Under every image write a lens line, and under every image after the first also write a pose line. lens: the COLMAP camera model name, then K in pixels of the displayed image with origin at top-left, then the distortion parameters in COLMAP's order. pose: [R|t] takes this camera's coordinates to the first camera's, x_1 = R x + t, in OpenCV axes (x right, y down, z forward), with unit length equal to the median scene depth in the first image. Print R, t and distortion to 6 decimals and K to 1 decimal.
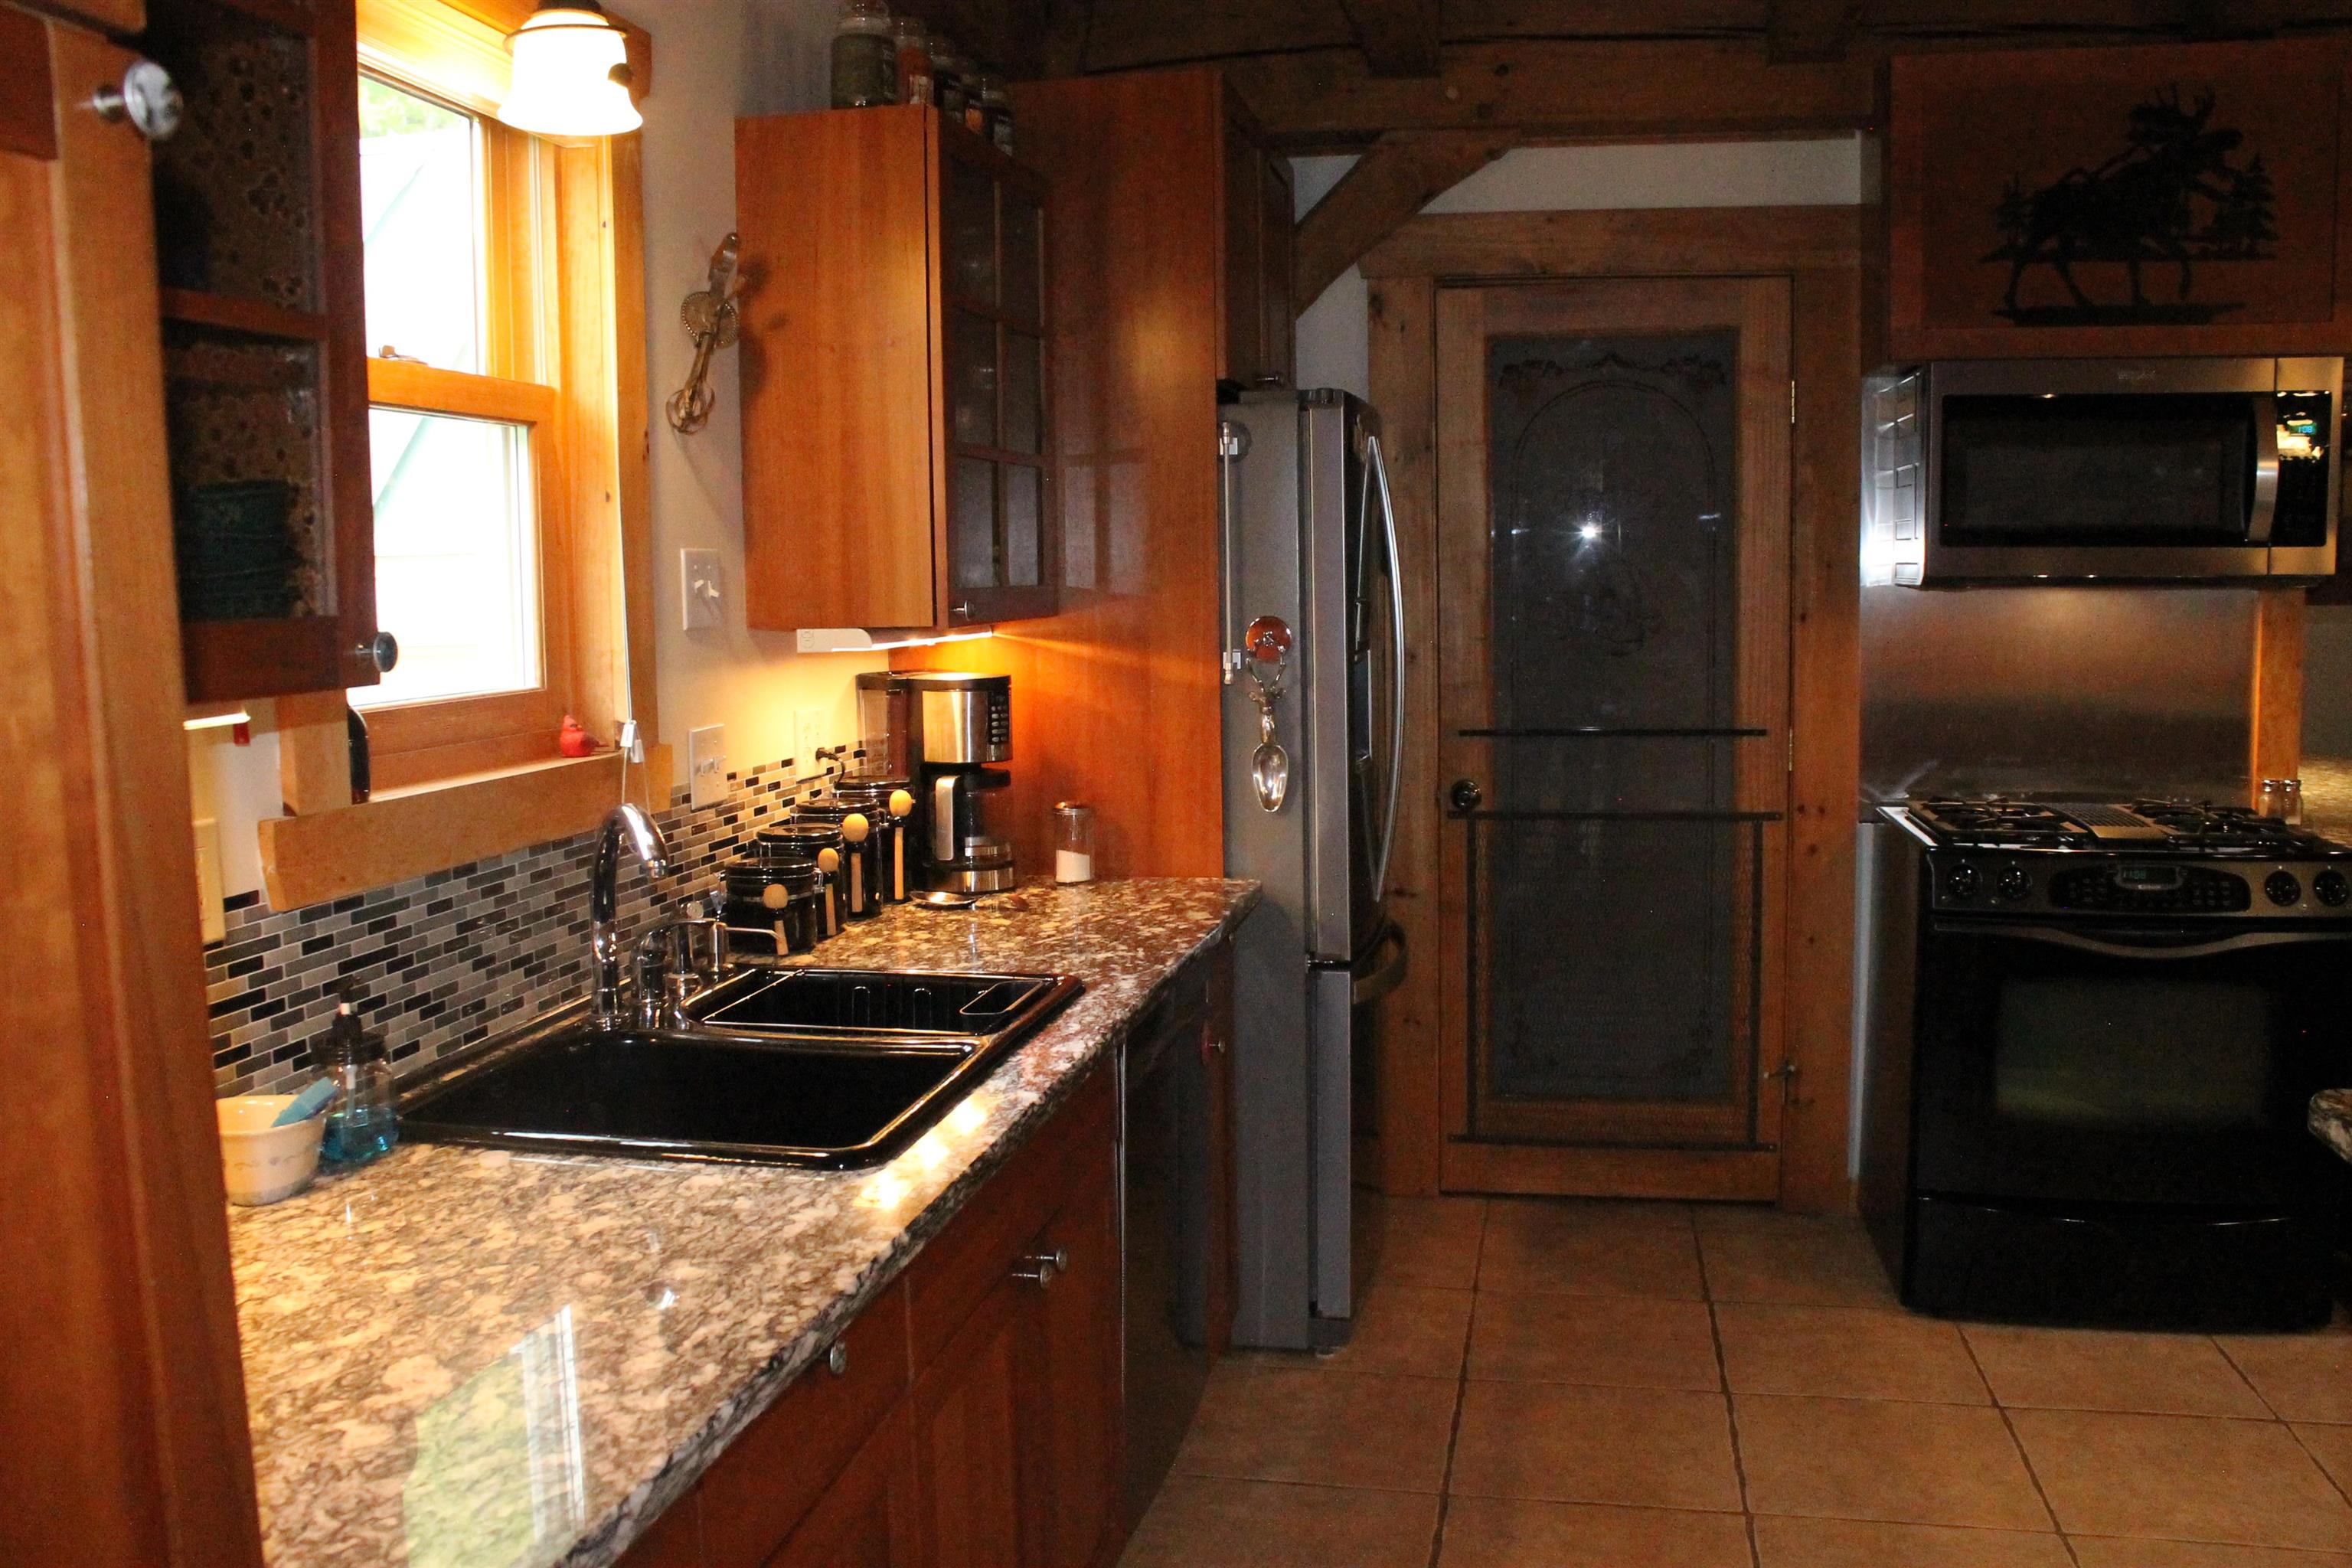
lens RADIAL K [[1956.9, 0, 1179.3], [0, 1956.9, 792.0], [0, 0, 1]] dist [-0.174393, 0.140373]
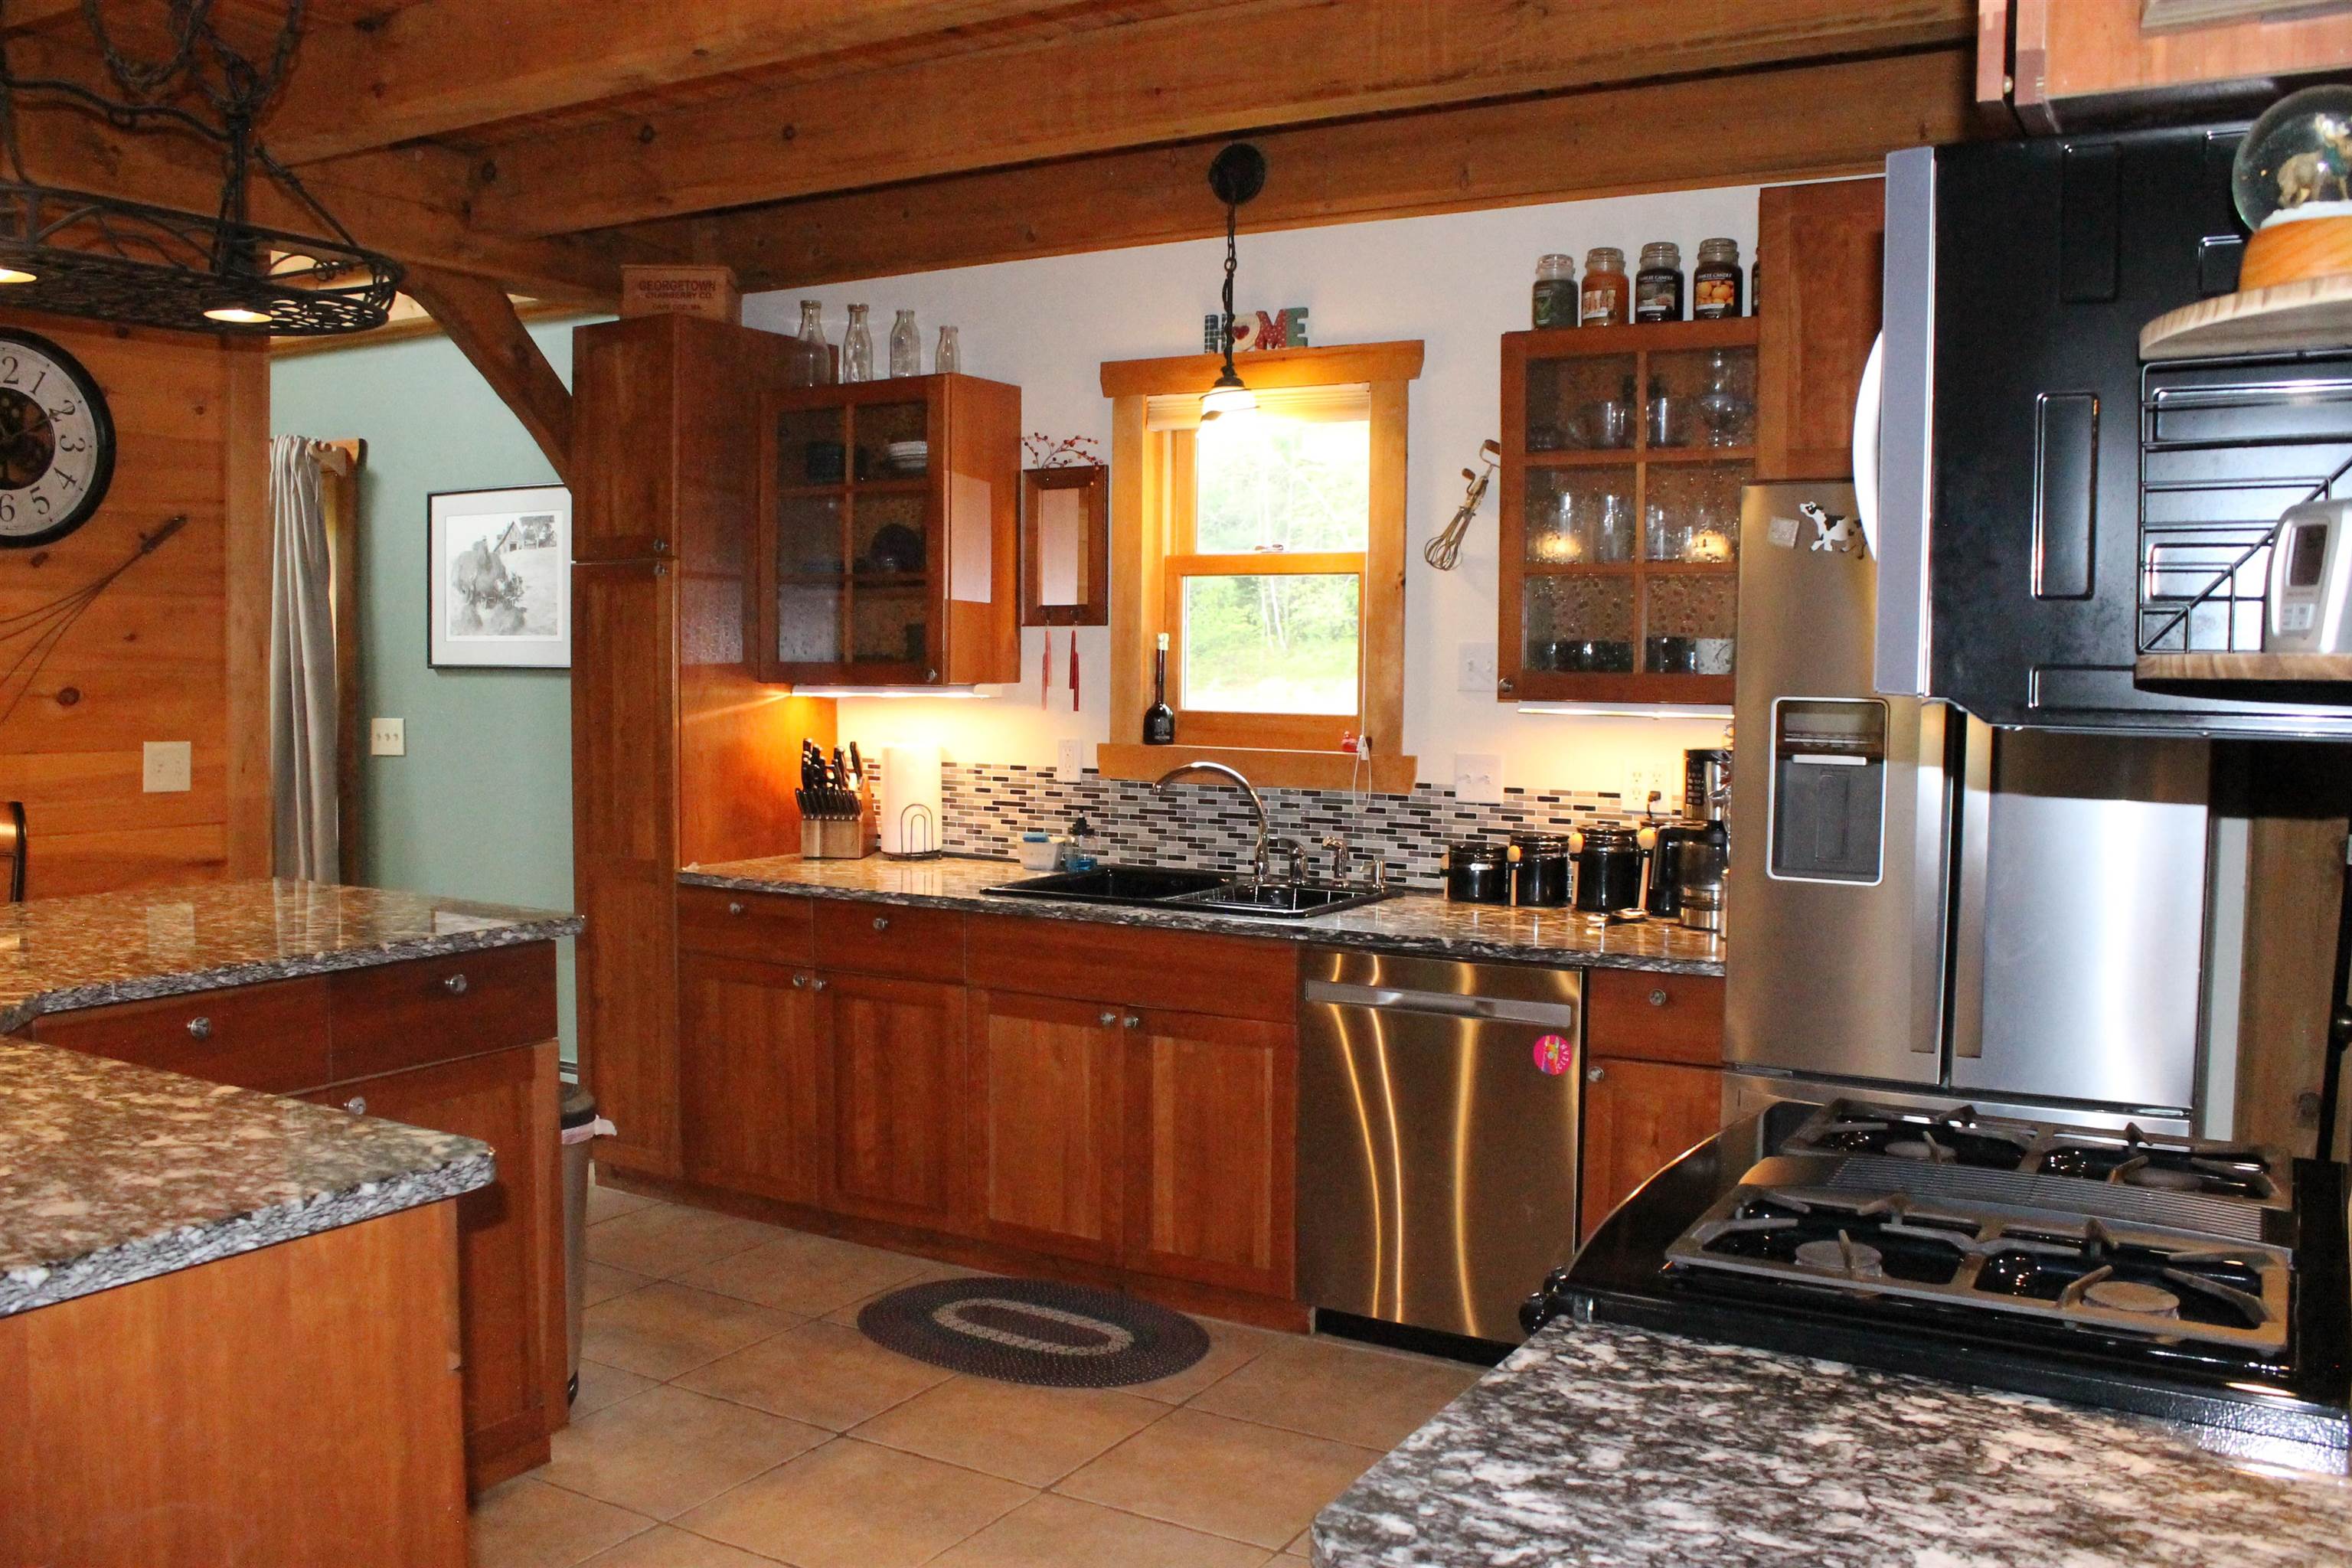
lens RADIAL K [[1956.9, 0, 1179.3], [0, 1956.9, 792.0], [0, 0, 1]] dist [-0.174393, 0.140373]
pose [[-0.316240, 0.278623, -0.906842, 1.563537], [-0.005923, 0.955301, 0.295577, -0.586614], [0.948661, 0.098845, -0.300454, 1.657925]]
